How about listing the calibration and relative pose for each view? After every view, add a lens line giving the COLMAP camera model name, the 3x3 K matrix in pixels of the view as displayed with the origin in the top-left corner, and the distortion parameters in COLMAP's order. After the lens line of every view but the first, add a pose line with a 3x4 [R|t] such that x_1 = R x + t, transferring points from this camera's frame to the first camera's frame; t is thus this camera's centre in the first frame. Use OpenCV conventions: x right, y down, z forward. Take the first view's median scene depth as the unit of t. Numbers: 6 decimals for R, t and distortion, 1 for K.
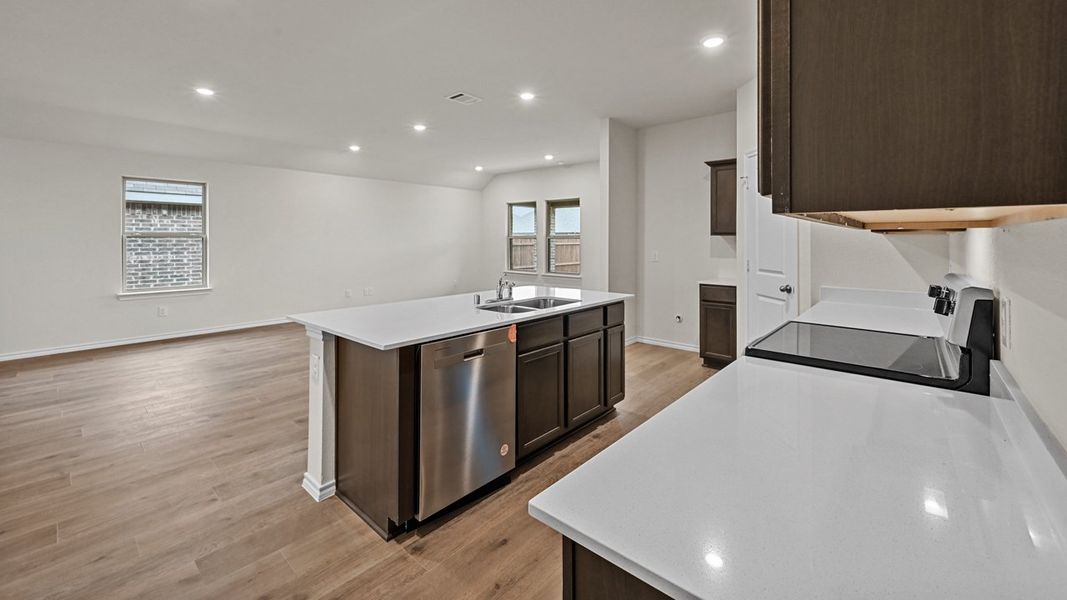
lens RADIAL K [[421.8, 0, 532.8], [0, 421.8, 235.4], [0, 0, 1]] dist [-0.000712, 0.001147]
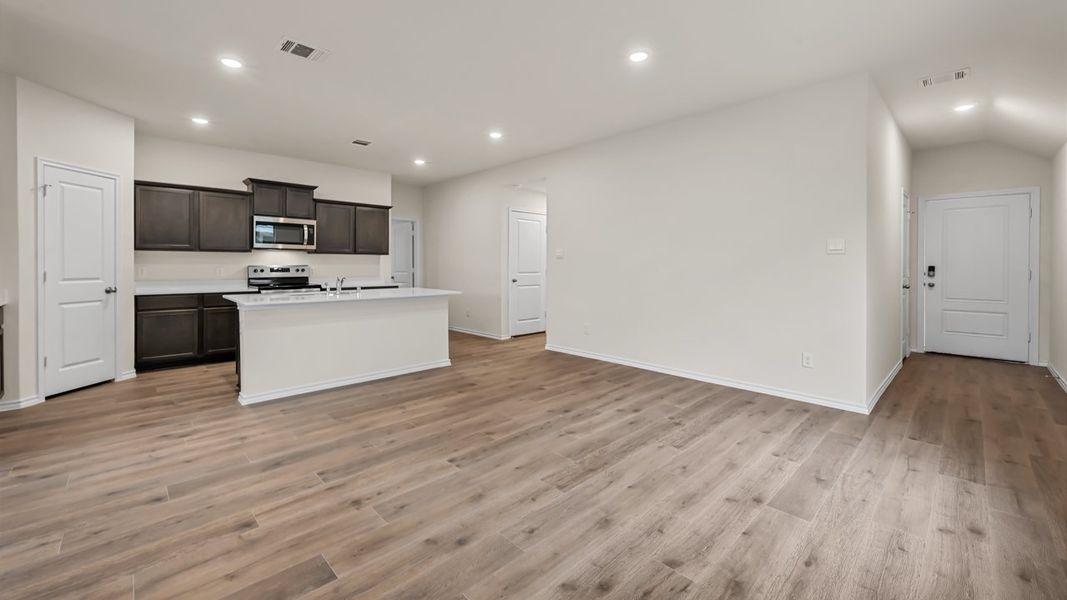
lens RADIAL K [[421.8, 0, 524.0], [0, 421.8, 265.8], [0, 0, 1]] dist [-0.000712, 0.001147]
pose [[-0.995288, -0.002786, 0.096925, -0.557589], [-0.003476, 0.999970, -0.006949, 0.040436], [-0.096903, -0.007253, -0.995267, 1.542516]]
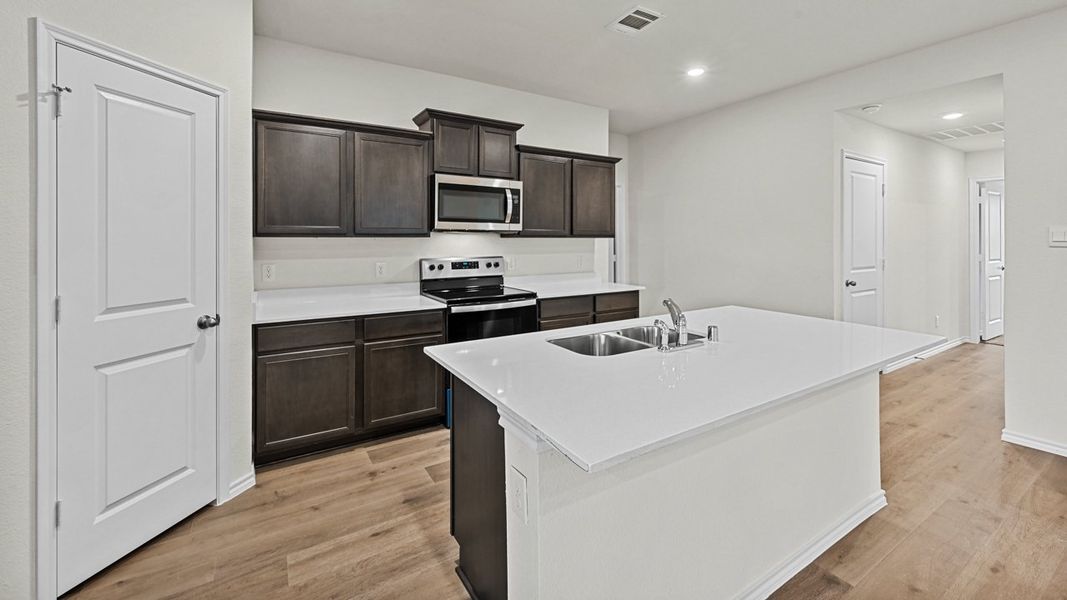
lens RADIAL K [[421.8, 0, 525.7], [0, 421.8, 239.2], [0, 0, 1]] dist [-0.000712, 0.001147]
pose [[-0.953214, 0.001083, 0.302293, -0.029605], [-0.002133, 0.999945, -0.010310, 0.006238], [-0.302287, -0.010473, -0.953159, 1.040199]]
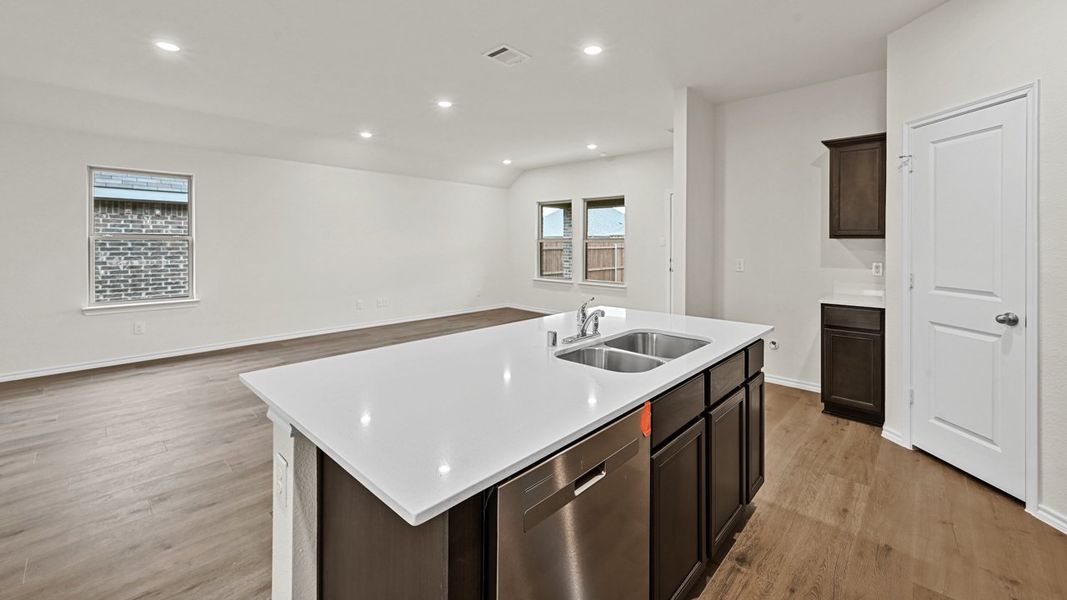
lens RADIAL K [[421.8, 0, 533.0], [0, 421.8, 243.7], [0, 0, 1]] dist [-0.000712, 0.001147]
pose [[0.999518, 0.002277, -0.030977, -0.085094], [-0.001943, 0.999940, 0.010793, 0.002395], [0.031000, -0.010728, 0.999462, 0.226678]]
